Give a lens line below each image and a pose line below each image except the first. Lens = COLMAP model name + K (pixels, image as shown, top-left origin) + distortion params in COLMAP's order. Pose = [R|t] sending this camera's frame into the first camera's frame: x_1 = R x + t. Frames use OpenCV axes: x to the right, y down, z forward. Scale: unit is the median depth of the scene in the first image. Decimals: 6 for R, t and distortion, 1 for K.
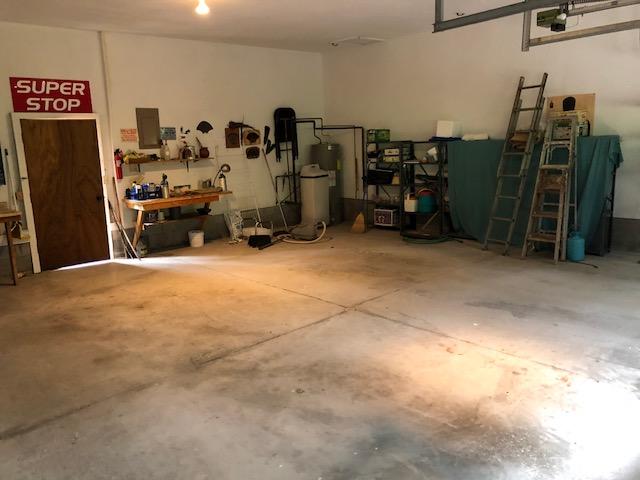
lens RADIAL K [[526.4, 0, 320.0], [0, 526.4, 240.0], [0, 0, 1]] dist [0.039077, -0.008120]
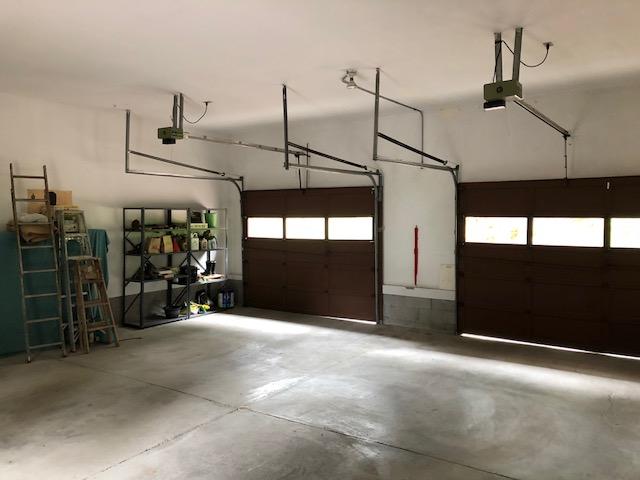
lens RADIAL K [[526.4, 0, 320.0], [0, 526.4, 240.0], [0, 0, 1]] dist [0.039077, -0.008120]
pose [[-0.217492, -0.007991, 0.976029, -0.764523], [0.196842, 0.979062, 0.051879, -0.154999], [-0.956008, 0.203407, -0.211365, 0.887874]]
